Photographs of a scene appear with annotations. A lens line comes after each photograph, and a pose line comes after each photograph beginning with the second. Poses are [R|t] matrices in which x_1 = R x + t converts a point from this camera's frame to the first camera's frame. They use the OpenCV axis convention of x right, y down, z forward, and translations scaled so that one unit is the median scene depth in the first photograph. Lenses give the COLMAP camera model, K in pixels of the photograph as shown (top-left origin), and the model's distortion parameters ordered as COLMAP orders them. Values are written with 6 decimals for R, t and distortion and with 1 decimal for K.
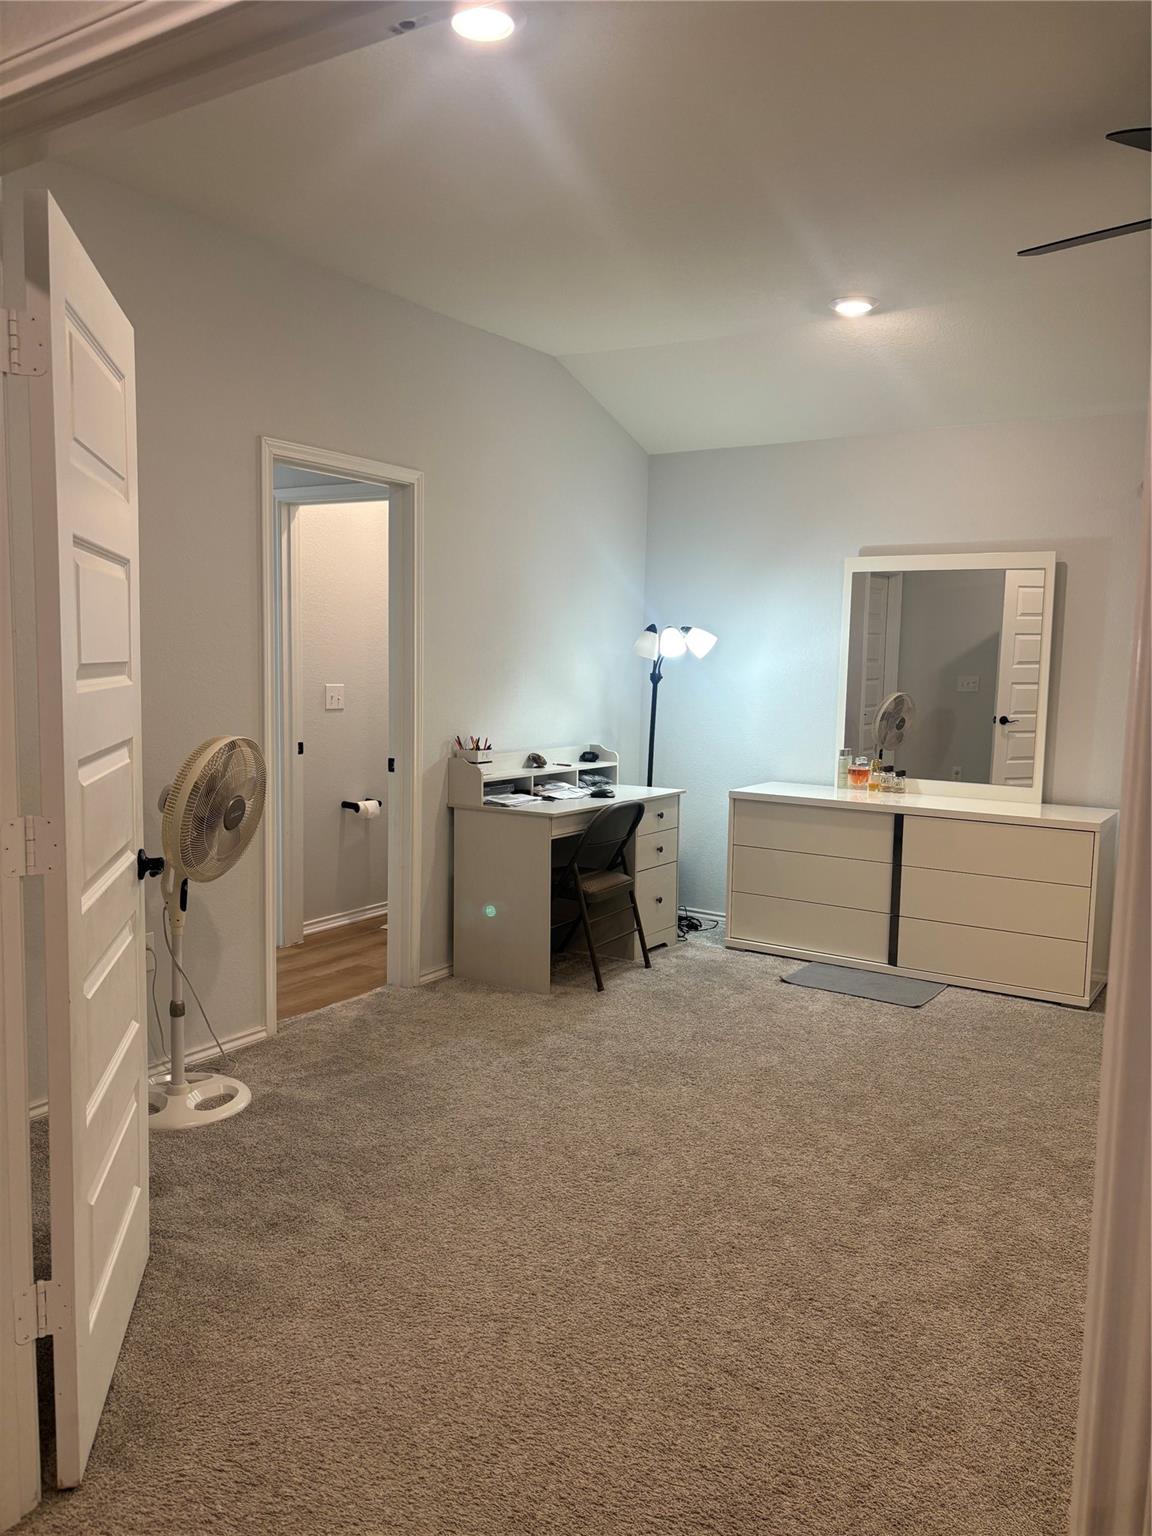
lens RADIAL K [[1157.0, 0, 580.0], [0, 1157.0, 769.3], [0, 0, 1]] dist [0.052066, -0.063486]
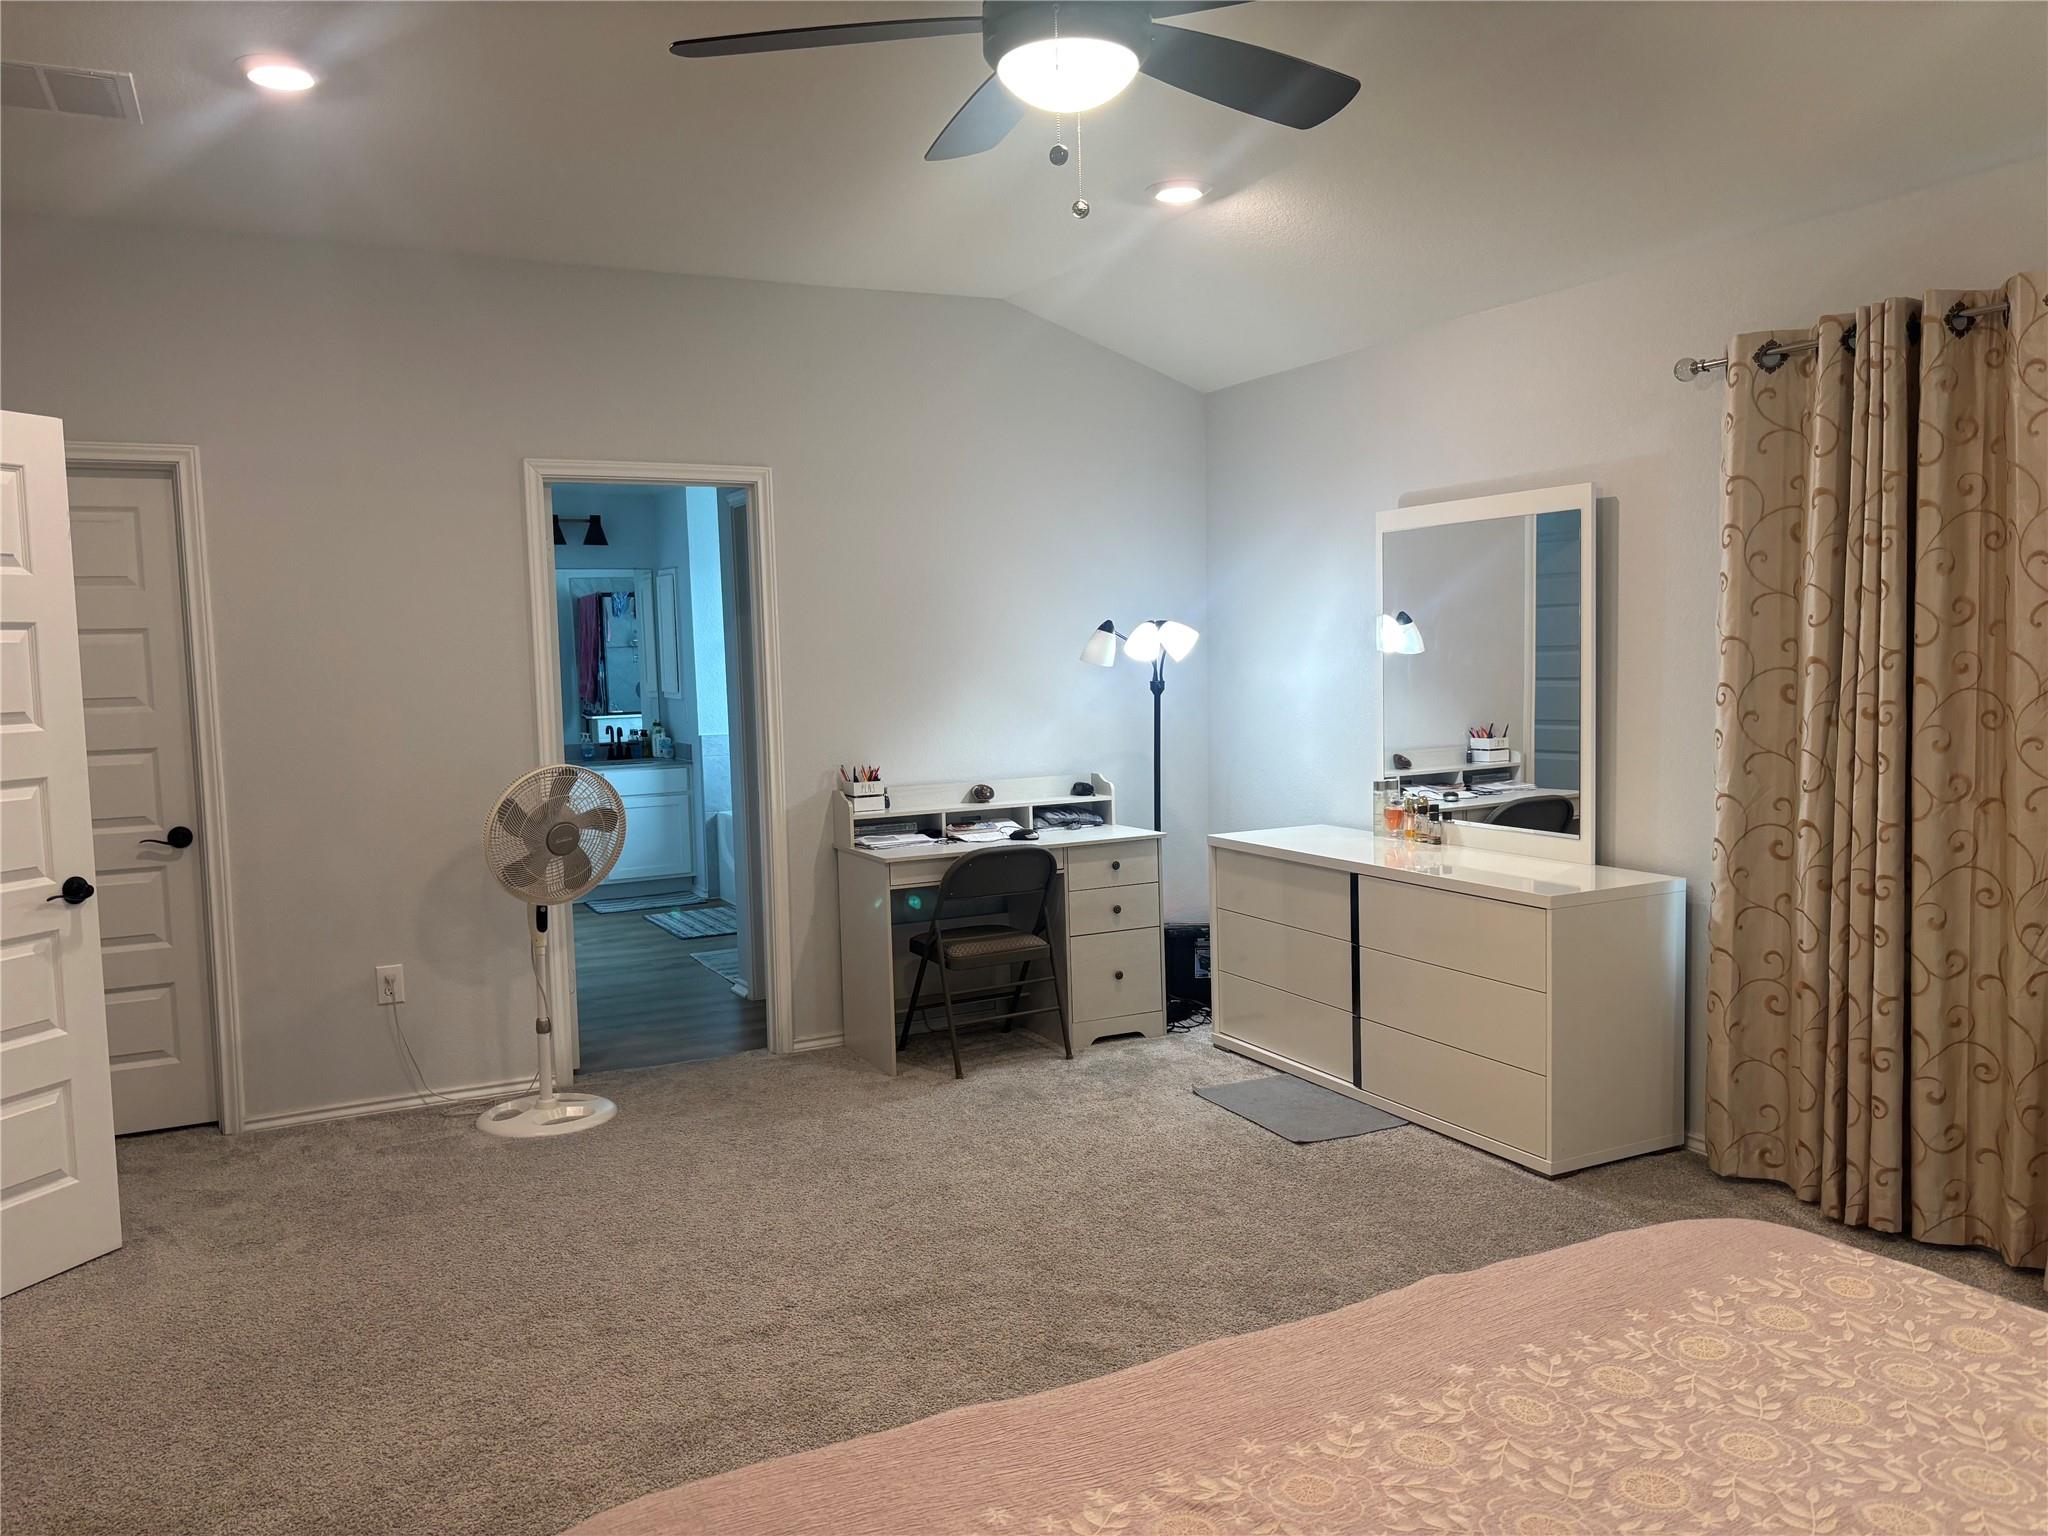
lens RADIAL K [[1542.7, 0, 1032.6], [0, 1542.7, 766.4], [0, 0, 1]] dist [0.052066, -0.063486]
pose [[0.863738, -0.003173, -0.503931, 0.570342], [-0.006684, 0.999820, -0.017752, -0.008271], [0.503897, 0.018701, 0.863561, 0.082167]]
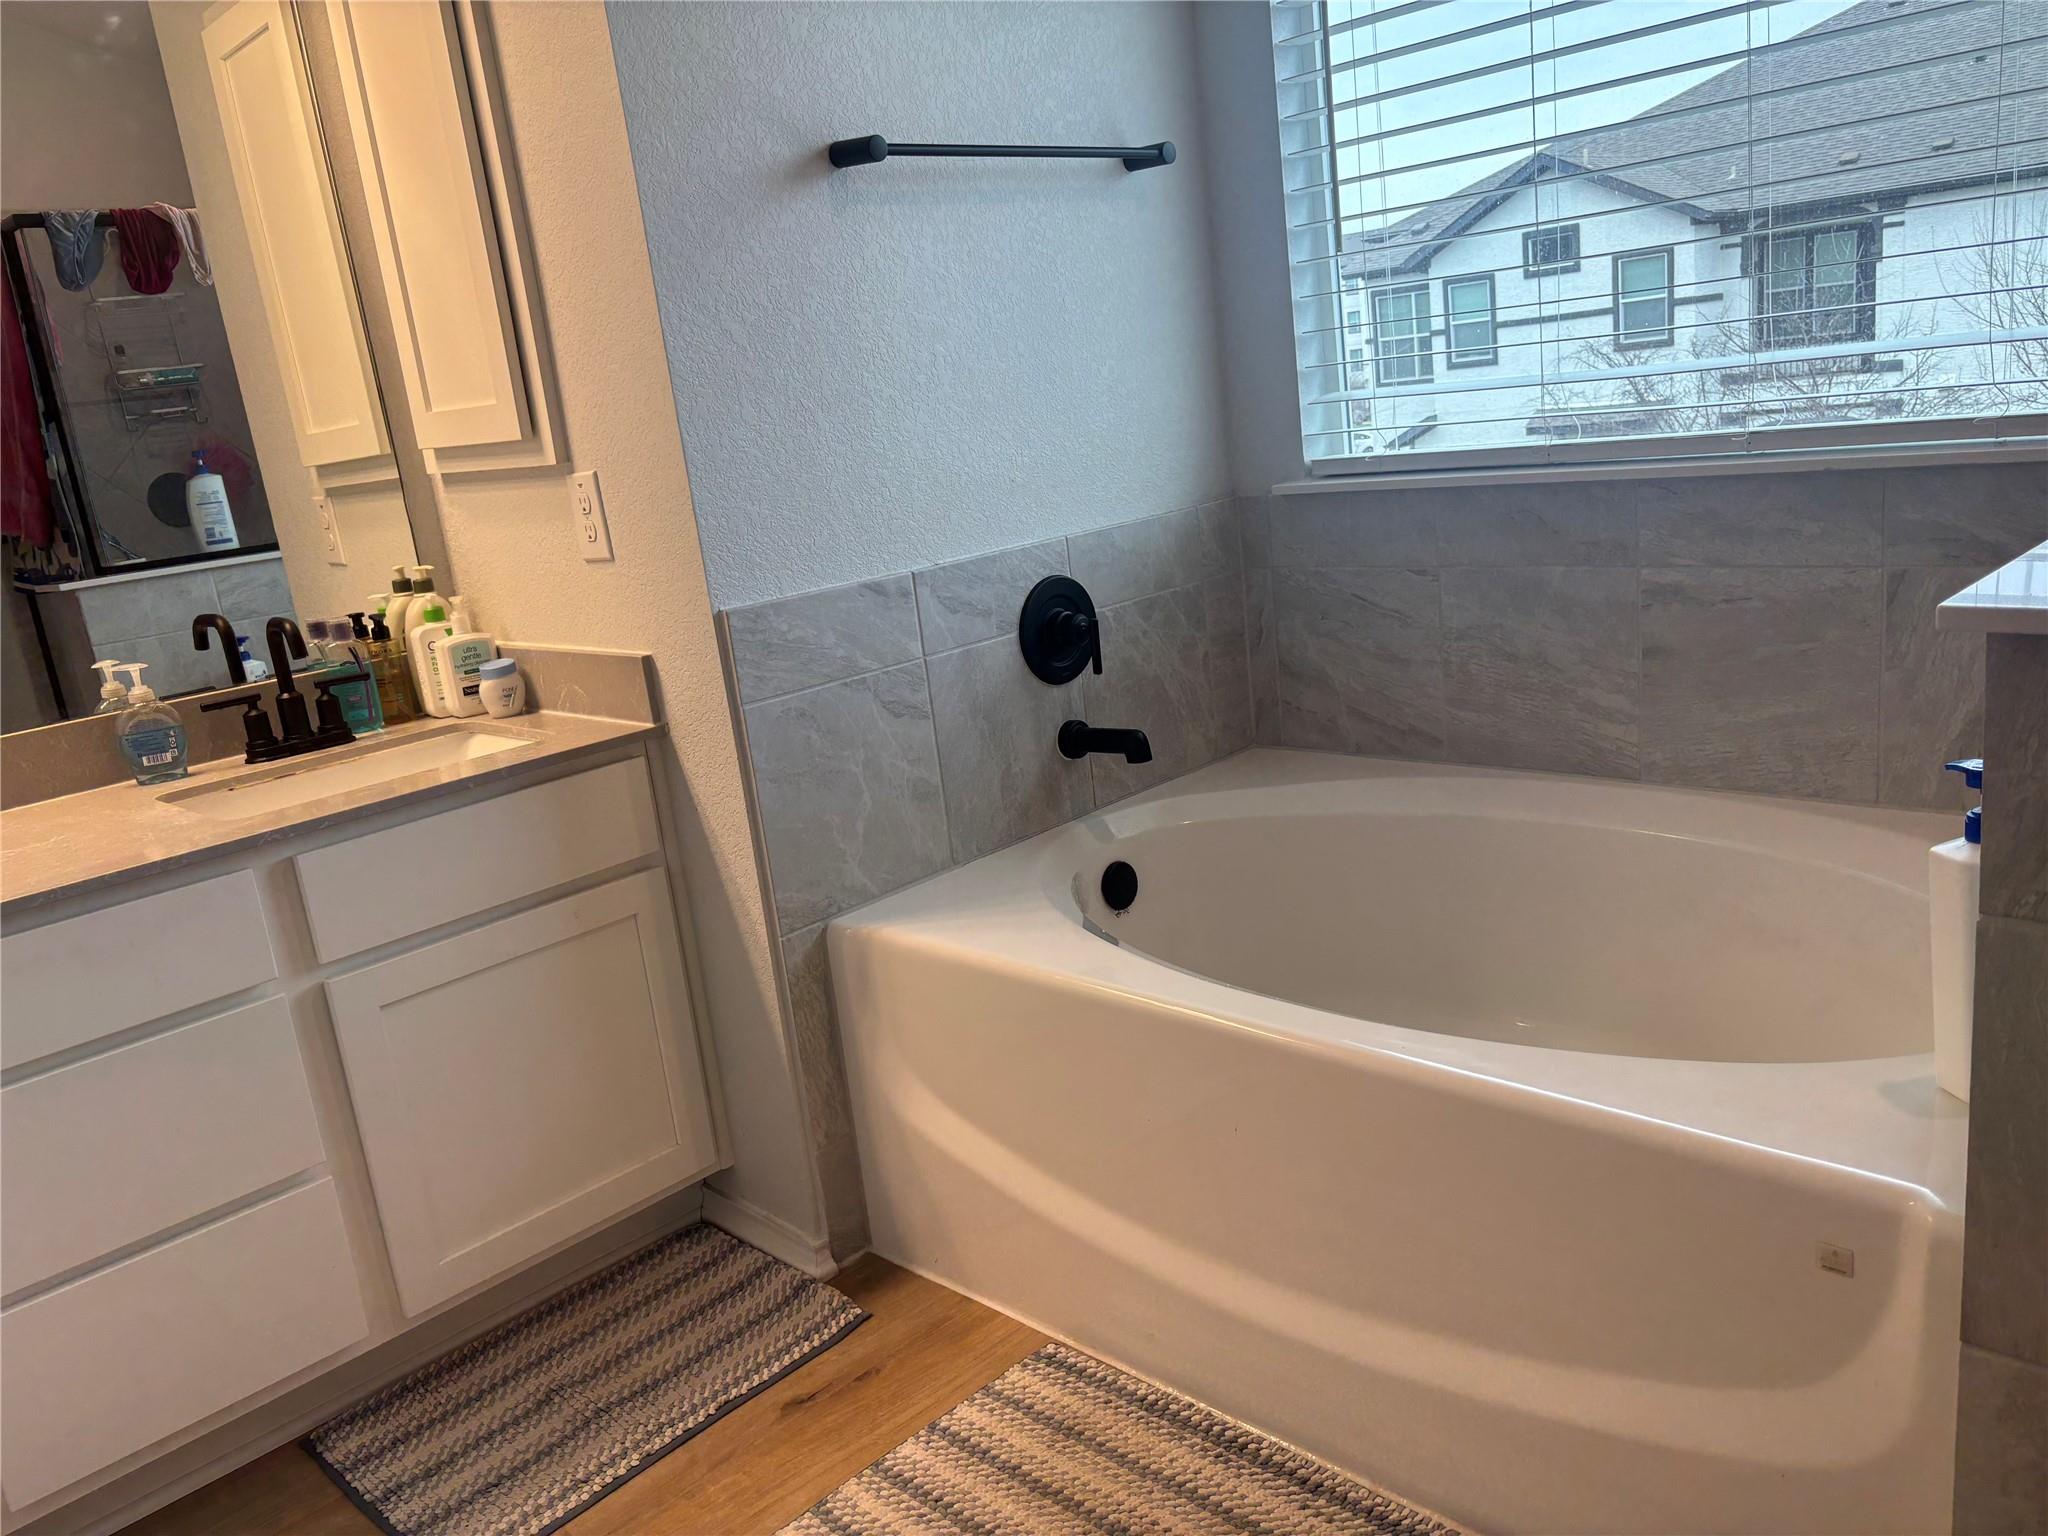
lens RADIAL K [[1542.7, 0, 1029.4], [0, 1542.7, 779.8], [0, 0, 1]] dist [0.052066, -0.063486]
pose [[0.971729, -0.077473, -0.223027, -0.517471], [0.111358, 0.983351, 0.143600, -0.081291], [0.208188, -0.164377, 0.964177, 1.070653]]
